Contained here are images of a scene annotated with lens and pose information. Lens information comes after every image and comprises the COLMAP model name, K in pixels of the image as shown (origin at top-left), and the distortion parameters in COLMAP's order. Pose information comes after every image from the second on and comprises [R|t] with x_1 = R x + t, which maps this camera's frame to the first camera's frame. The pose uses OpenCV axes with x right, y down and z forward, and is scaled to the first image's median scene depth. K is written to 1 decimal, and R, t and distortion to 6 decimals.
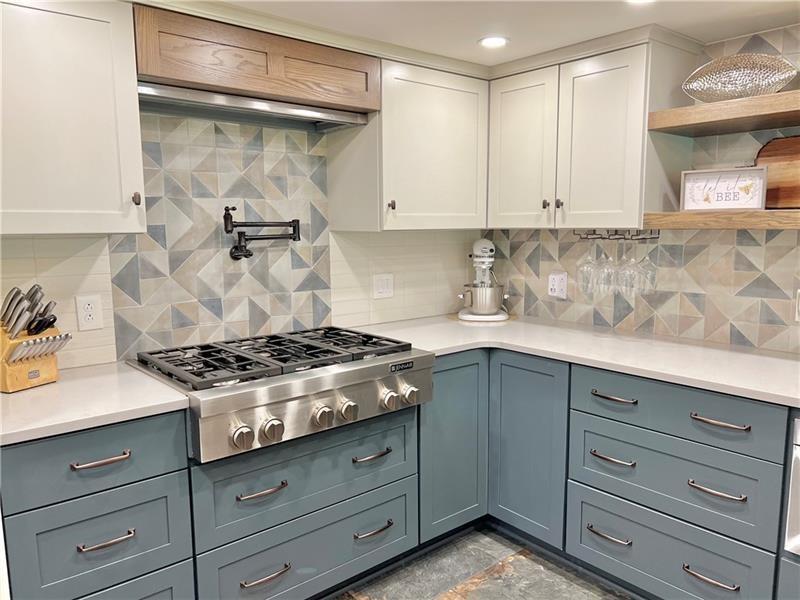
lens RADIAL K [[606.6, 0, 401.3], [0, 606.6, 303.2], [0, 0, 1]] dist [0.014225, -0.010586]
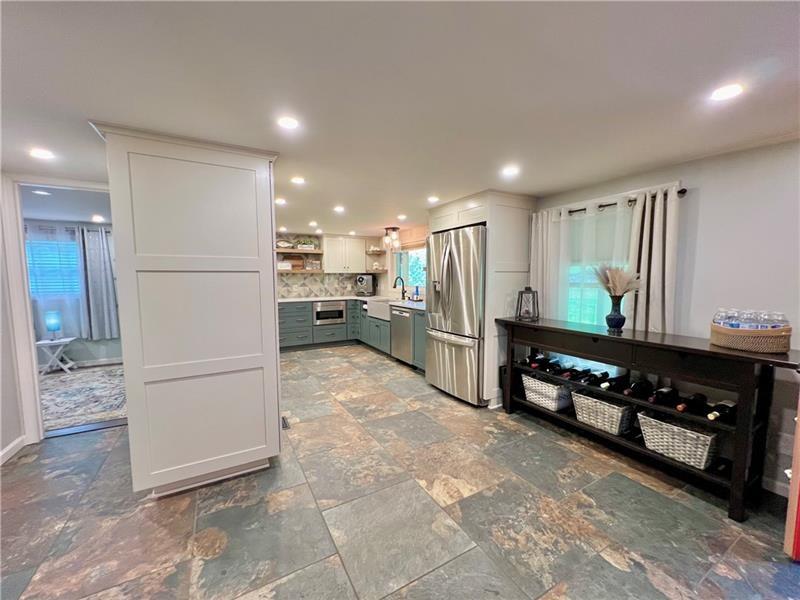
lens RADIAL K [[325.9, 0, 398.6], [0, 325.9, 300.8], [0, 0, 1]] dist [-0.000339, 0.000207]
pose [[0.194993, -0.075652, 0.977883, -1.658177], [0.124948, 0.990813, 0.051737, 0.068036], [-0.972813, 0.112096, 0.202654, -0.367053]]
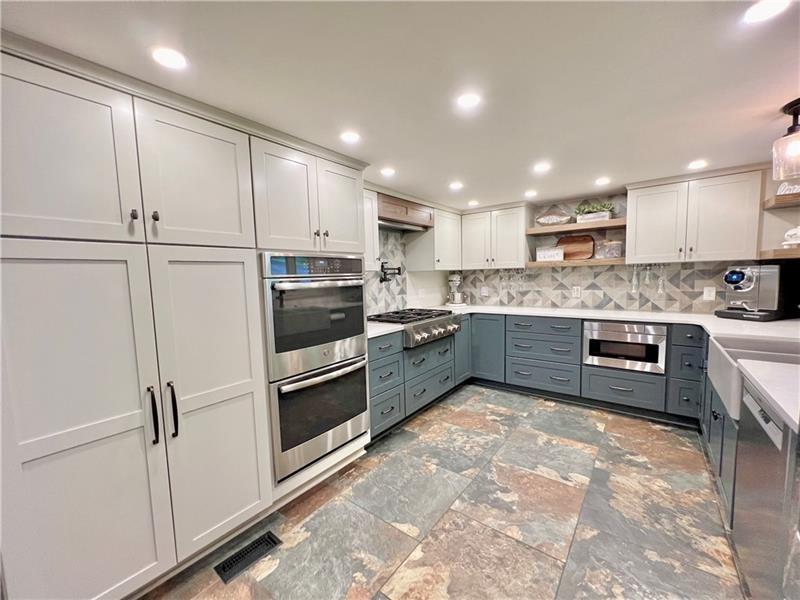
lens RADIAL K [[325.9, 0, 401.8], [0, 325.9, 298.7], [0, 0, 1]] dist [-0.000339, 0.000207]
pose [[0.977534, -0.036242, 0.207638, -0.460154], [0.047714, 0.997583, -0.050506, 0.068940], [-0.205306, 0.059278, 0.976901, -0.363081]]
